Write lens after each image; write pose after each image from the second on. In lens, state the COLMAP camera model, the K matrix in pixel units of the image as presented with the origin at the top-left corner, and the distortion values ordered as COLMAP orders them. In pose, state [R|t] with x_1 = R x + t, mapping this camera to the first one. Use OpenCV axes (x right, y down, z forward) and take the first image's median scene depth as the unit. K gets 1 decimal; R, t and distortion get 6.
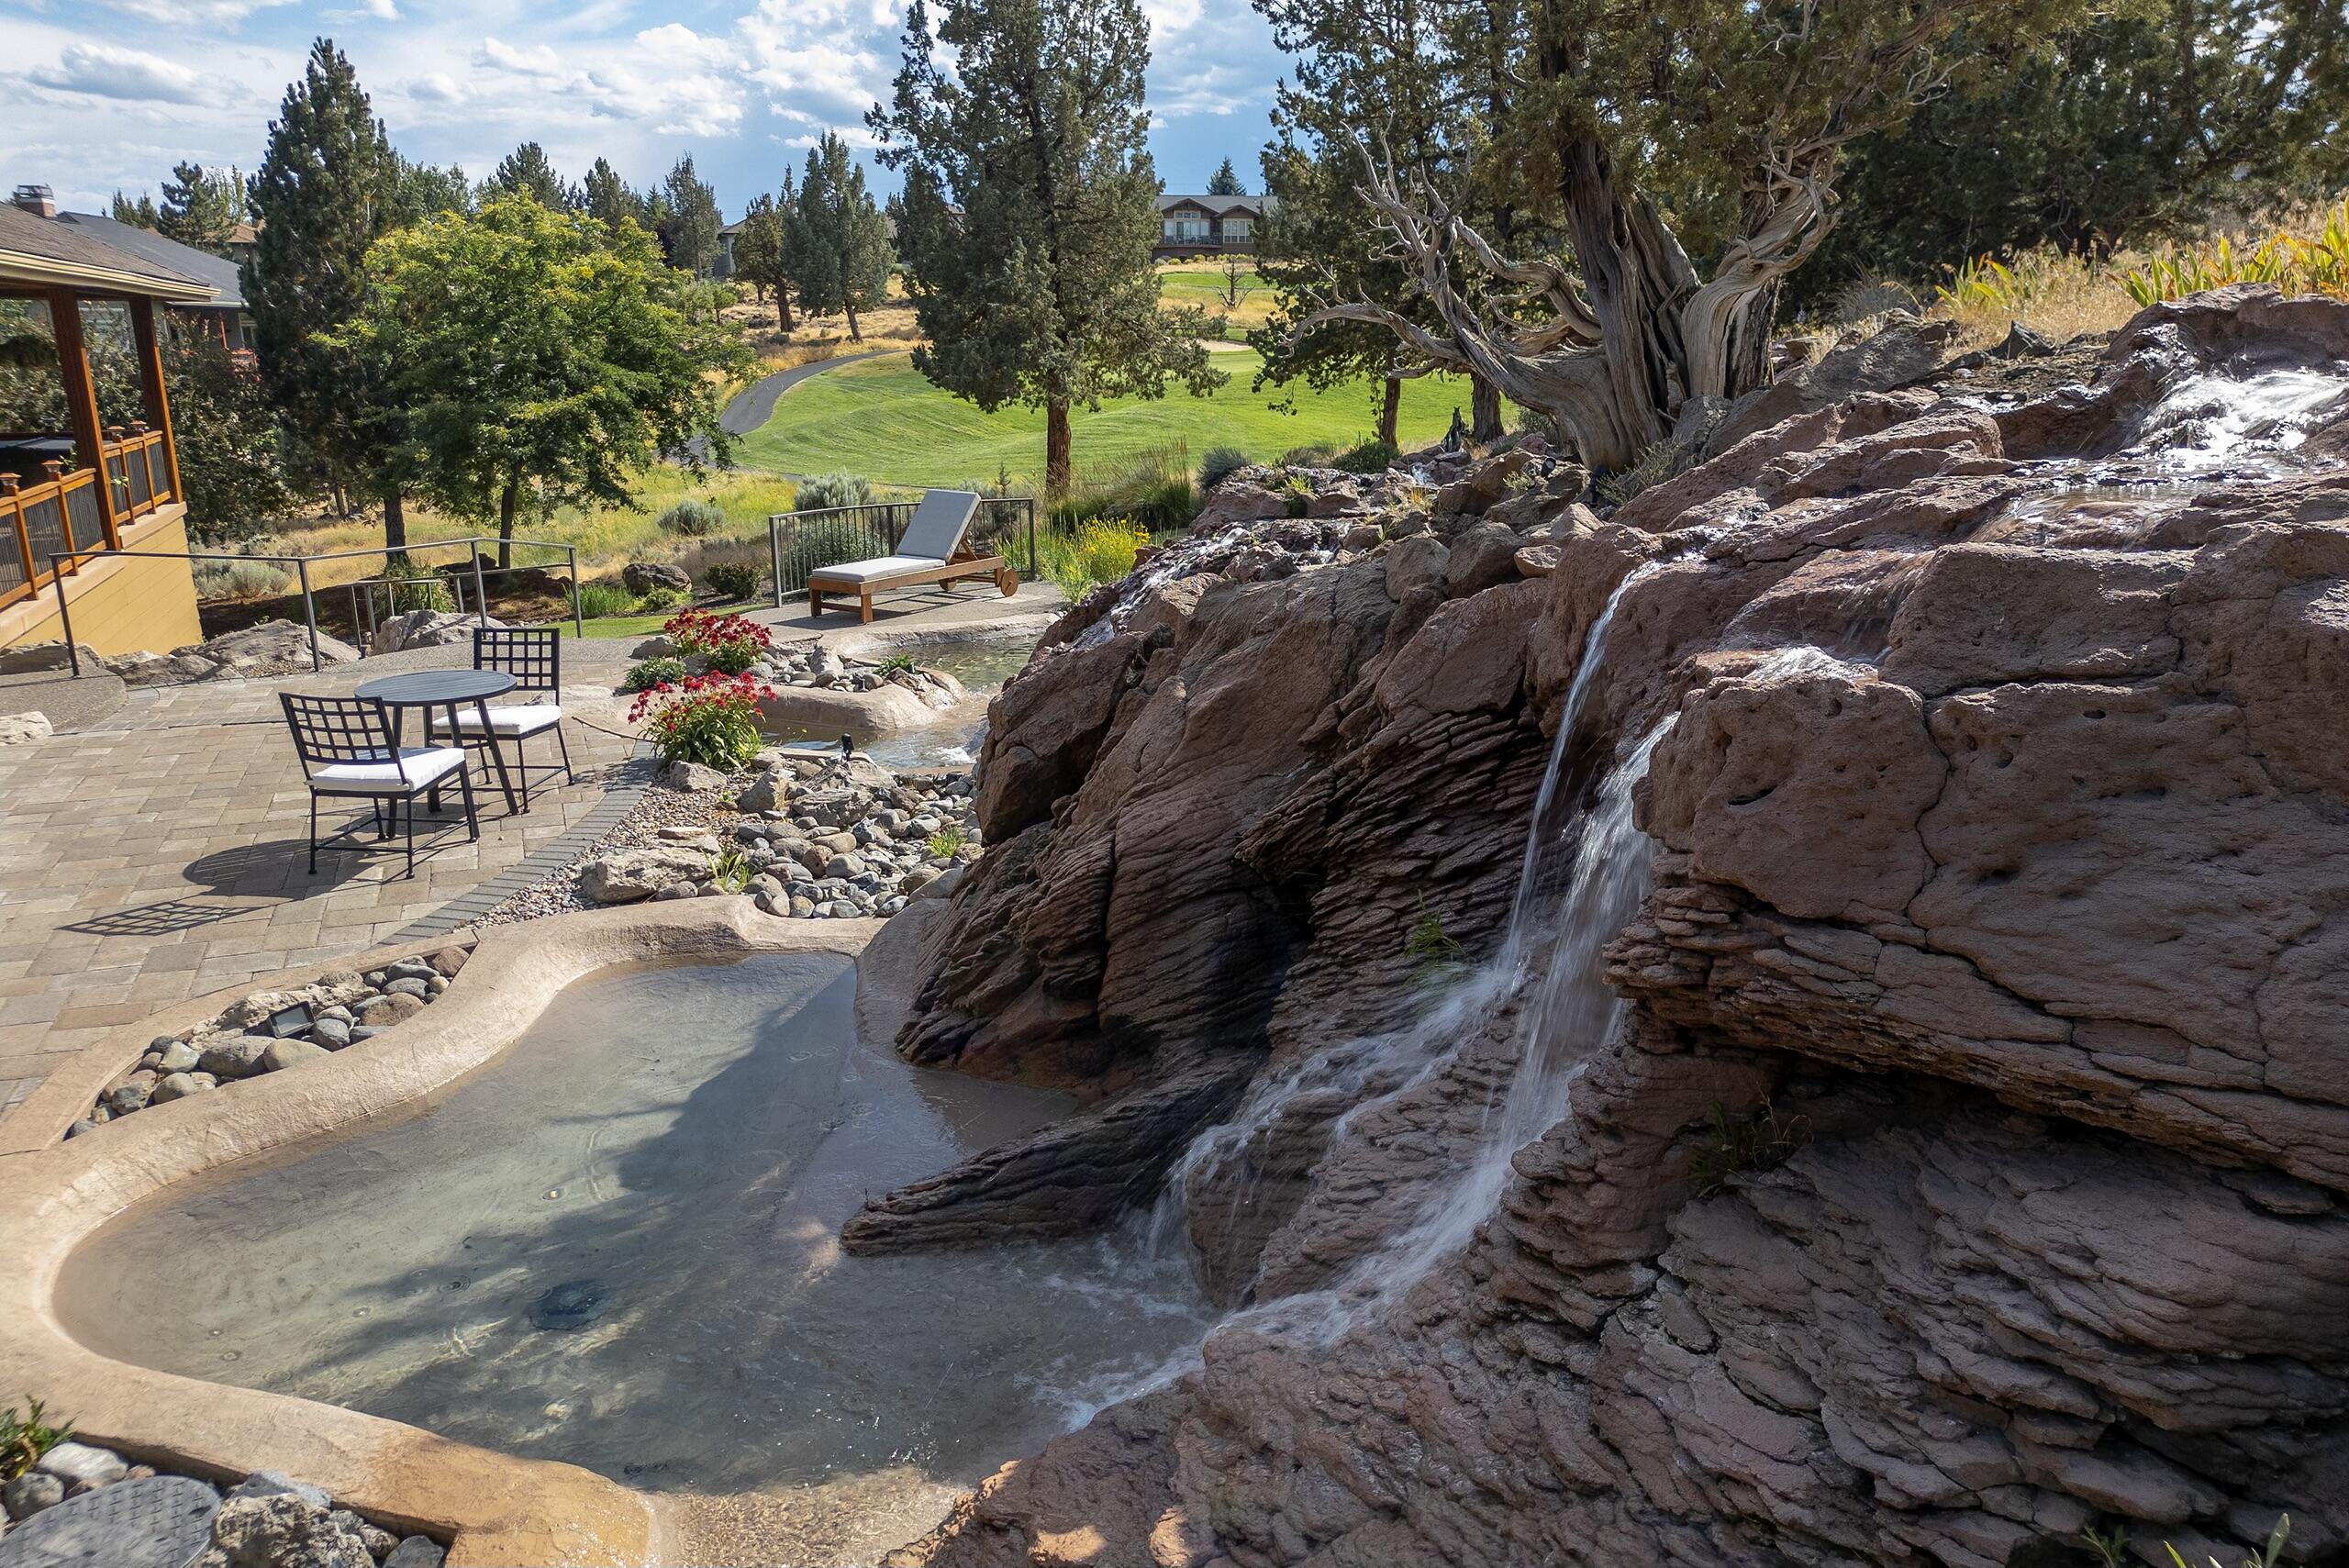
lens RADIAL K [[1658.9, 0, 1140.6], [0, 1658.9, 780.4], [0, 0, 1]] dist [0.062308, -0.064356]
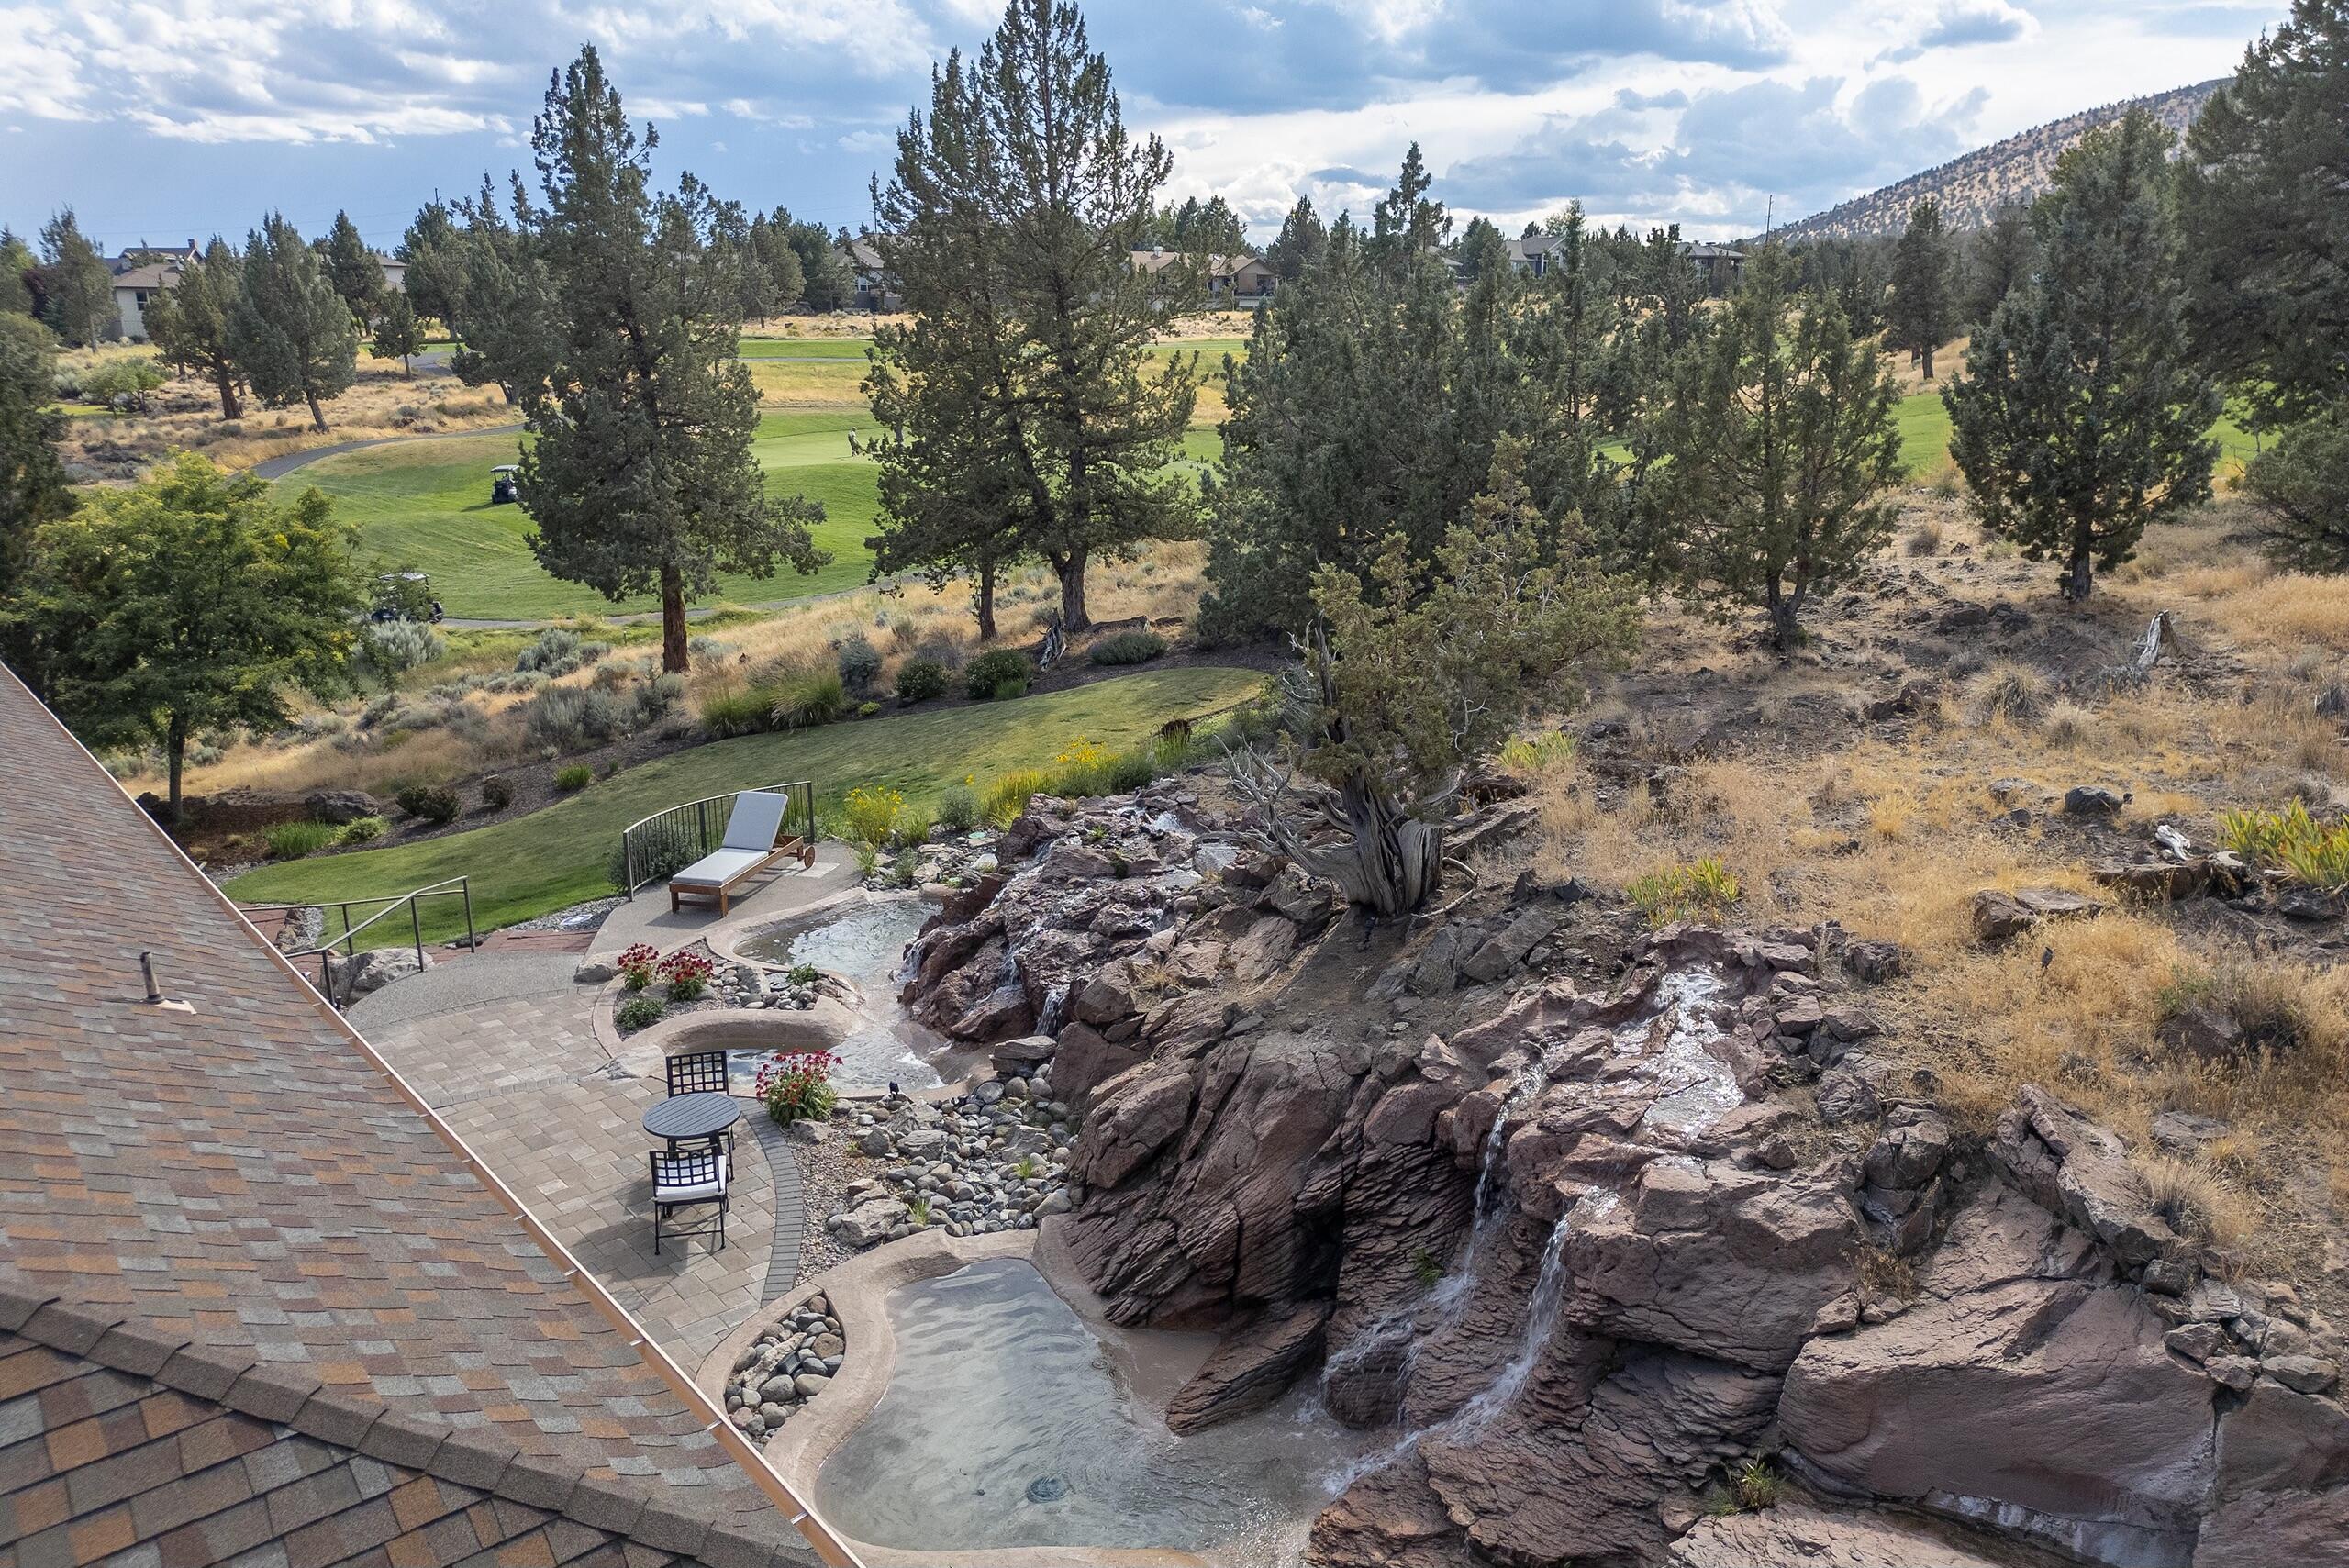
lens RADIAL K [[1658.9, 0, 1140.6], [0, 1658.9, 780.4], [0, 0, 1]] dist [0.062308, -0.064356]
pose [[0.949858, -0.081856, 0.301775, -0.518183], [0.086457, 0.996254, -0.001895, -0.365341], [-0.300490, 0.027891, 0.953377, -0.700303]]
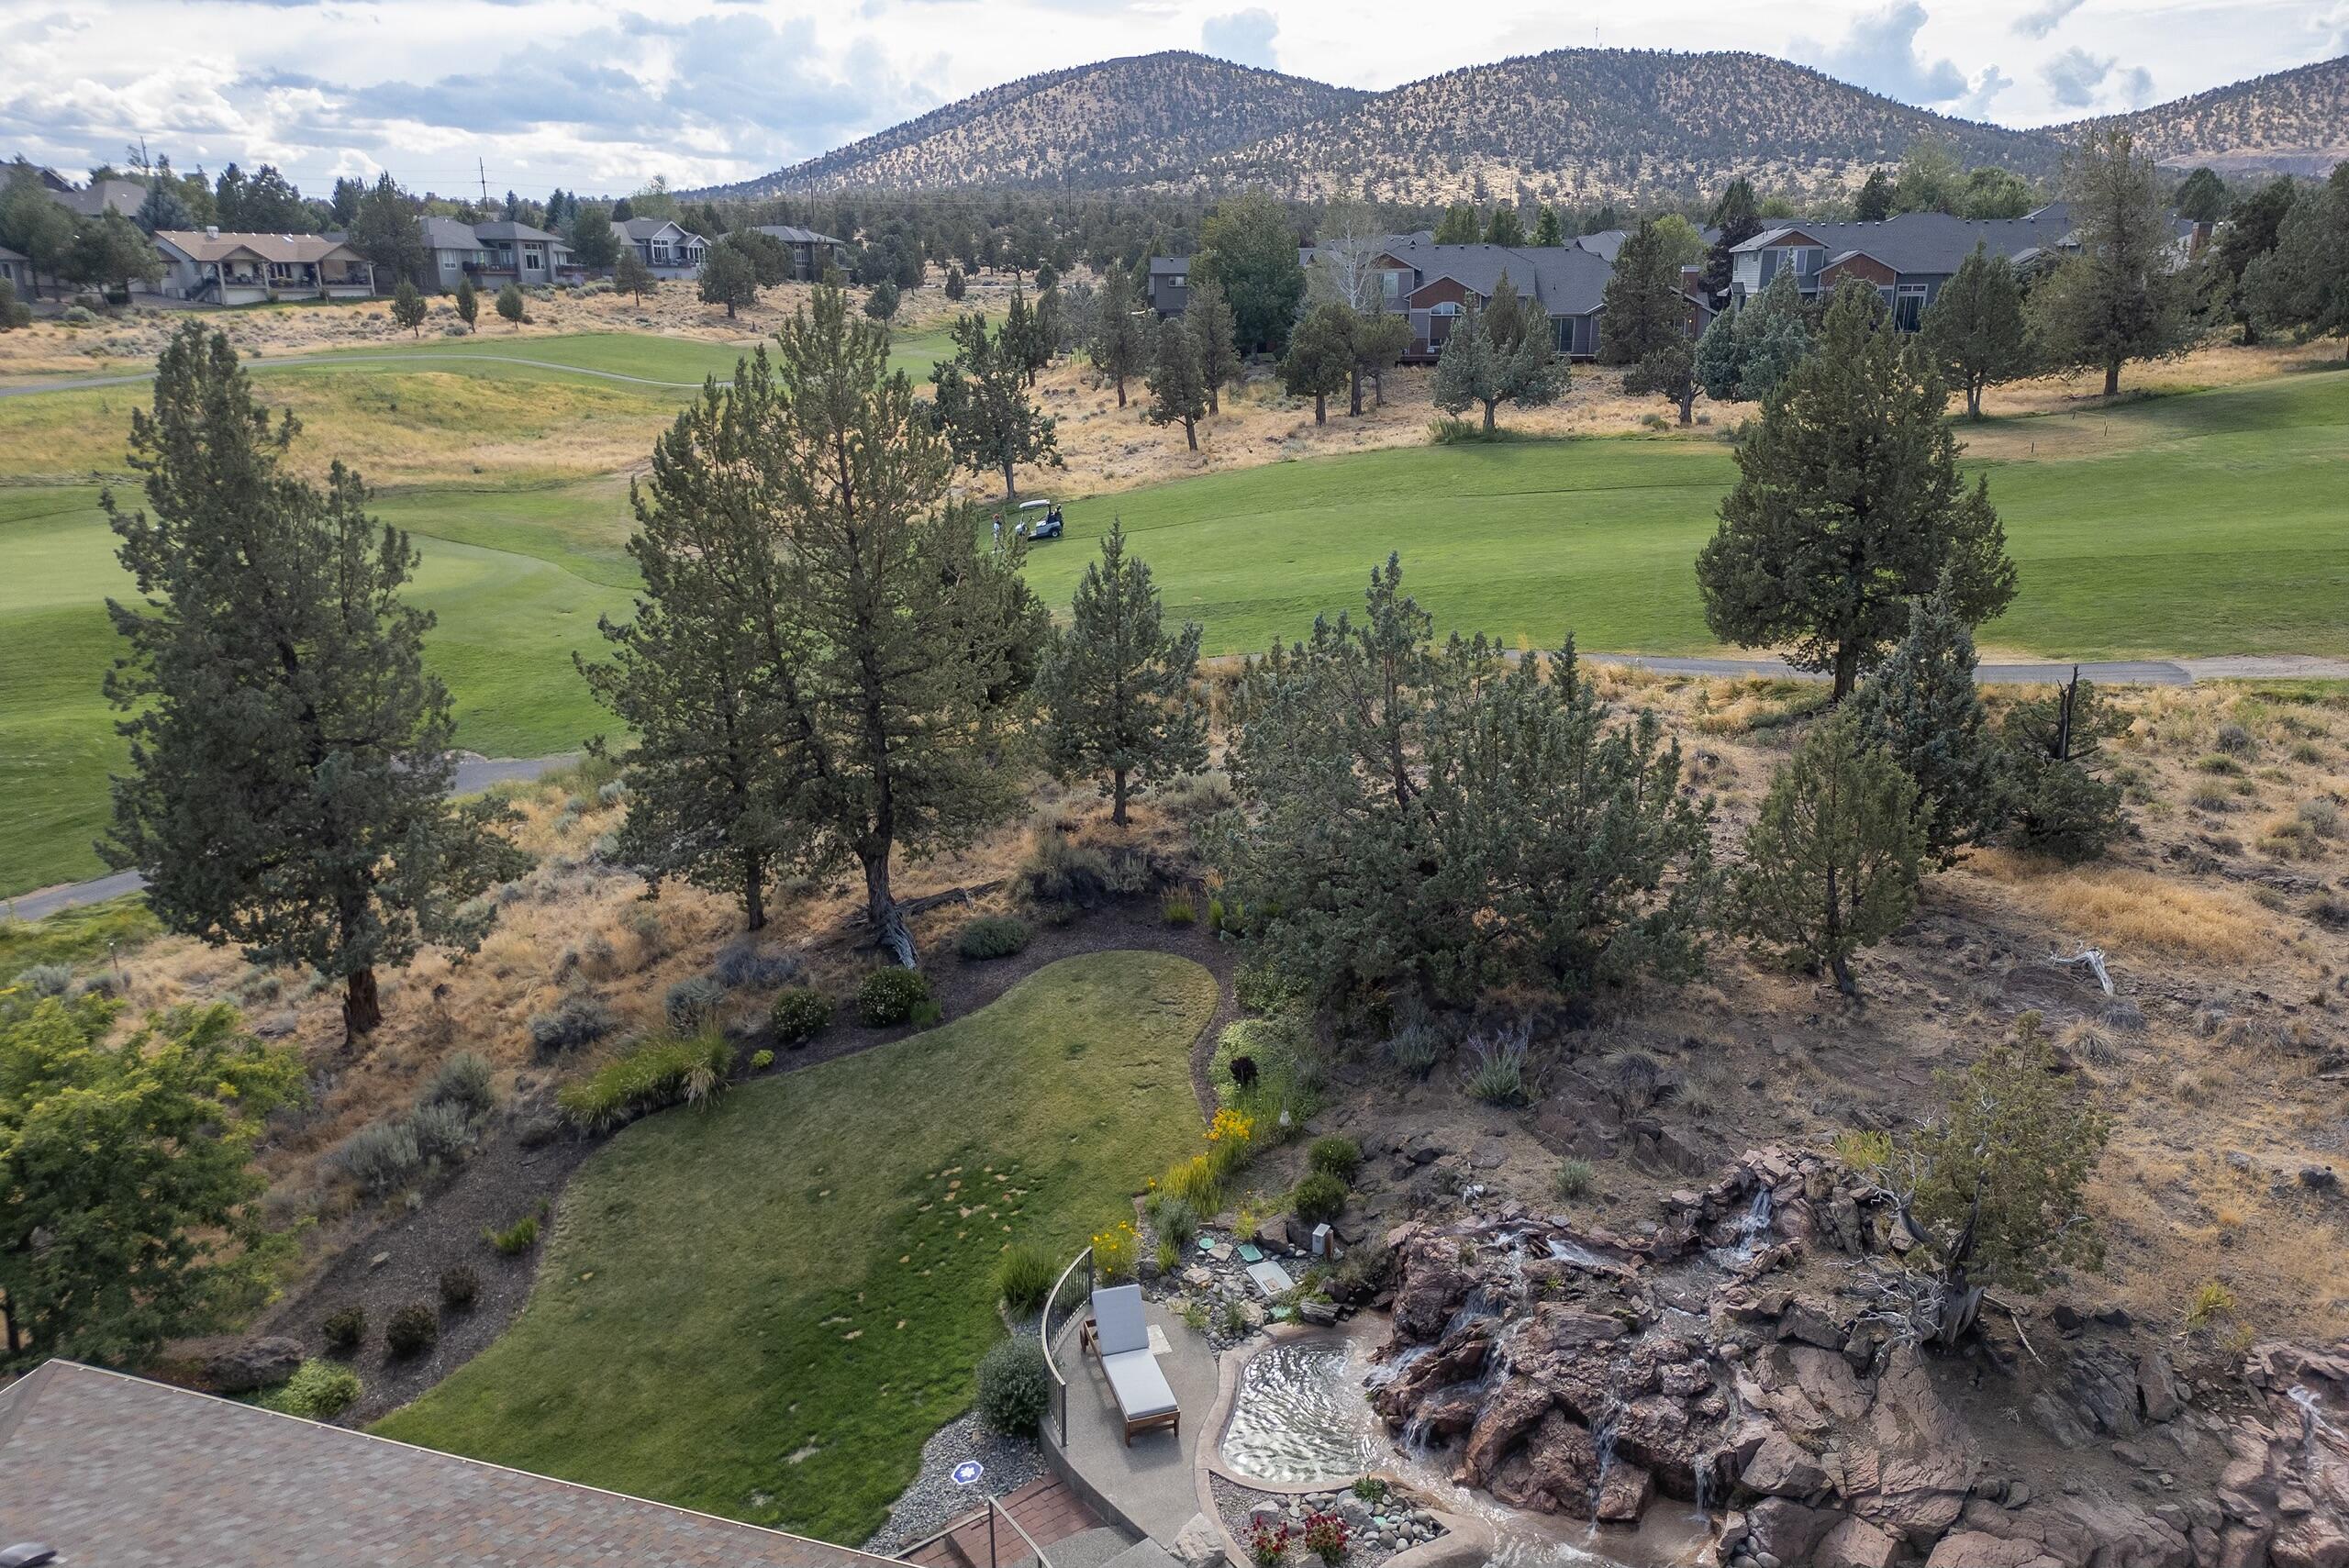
lens RADIAL K [[1658.9, 0, 1140.6], [0, 1658.9, 780.4], [0, 0, 1]] dist [0.062308, -0.064356]
pose [[0.635731, -0.231460, 0.736392, -2.308943], [0.212865, 0.969563, 0.120982, -1.706217], [-0.741980, 0.079840, 0.665651, 0.236797]]
